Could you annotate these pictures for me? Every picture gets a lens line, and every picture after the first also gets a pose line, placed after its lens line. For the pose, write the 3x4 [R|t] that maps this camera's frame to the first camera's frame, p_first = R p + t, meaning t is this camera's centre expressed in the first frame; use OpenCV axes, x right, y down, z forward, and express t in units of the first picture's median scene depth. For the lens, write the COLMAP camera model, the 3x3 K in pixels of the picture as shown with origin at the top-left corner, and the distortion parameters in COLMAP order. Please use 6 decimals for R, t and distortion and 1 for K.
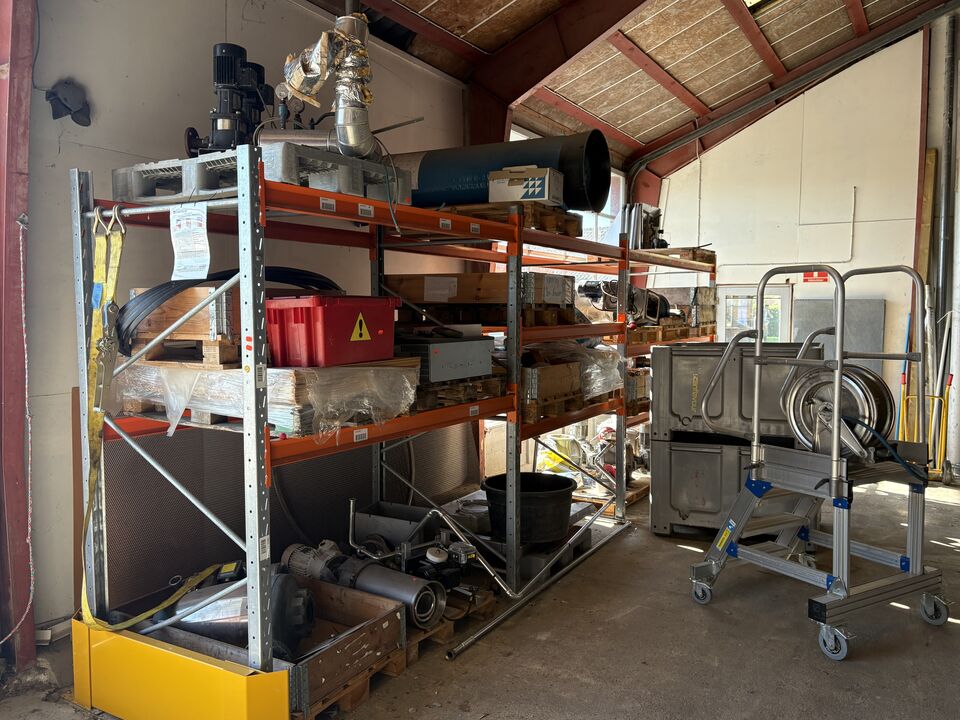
lens RADIAL K [[757.9, 0, 496.0], [0, 757.9, 358.5], [0, 0, 1]] dist [0.014403, -0.006598]
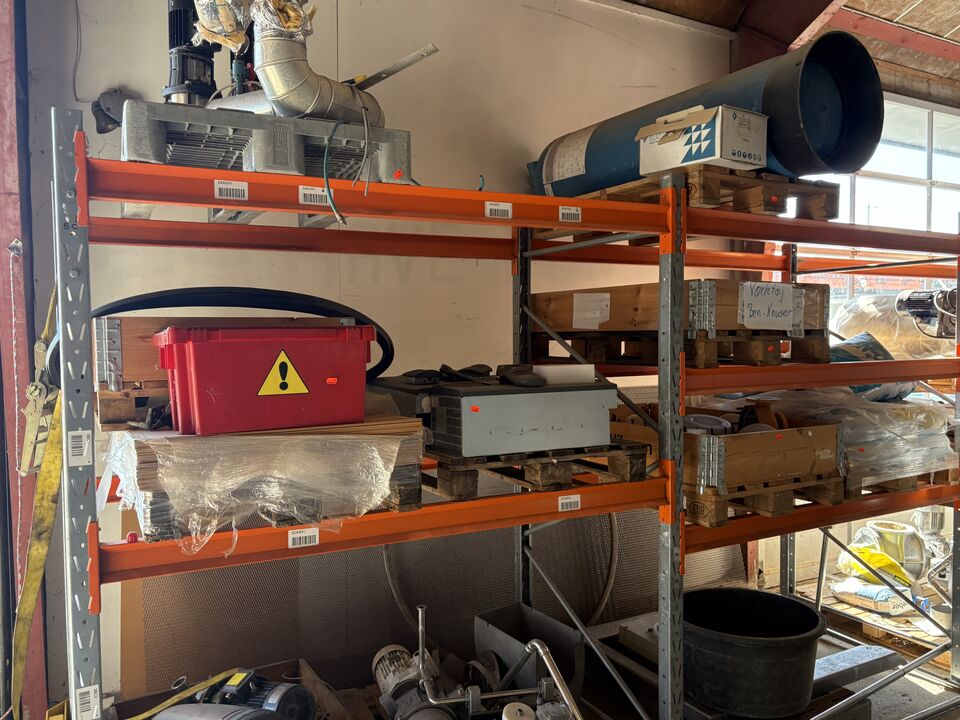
lens RADIAL K [[766.3, 0, 479.2], [0, 766.3, 355.6], [0, 0, 1]] dist [0.038368, -0.058441]
pose [[0.850019, 0.004838, -0.526729, 0.210279], [-0.024440, 0.999243, -0.030262, -0.027586], [0.526184, 0.038596, 0.849494, 0.357242]]
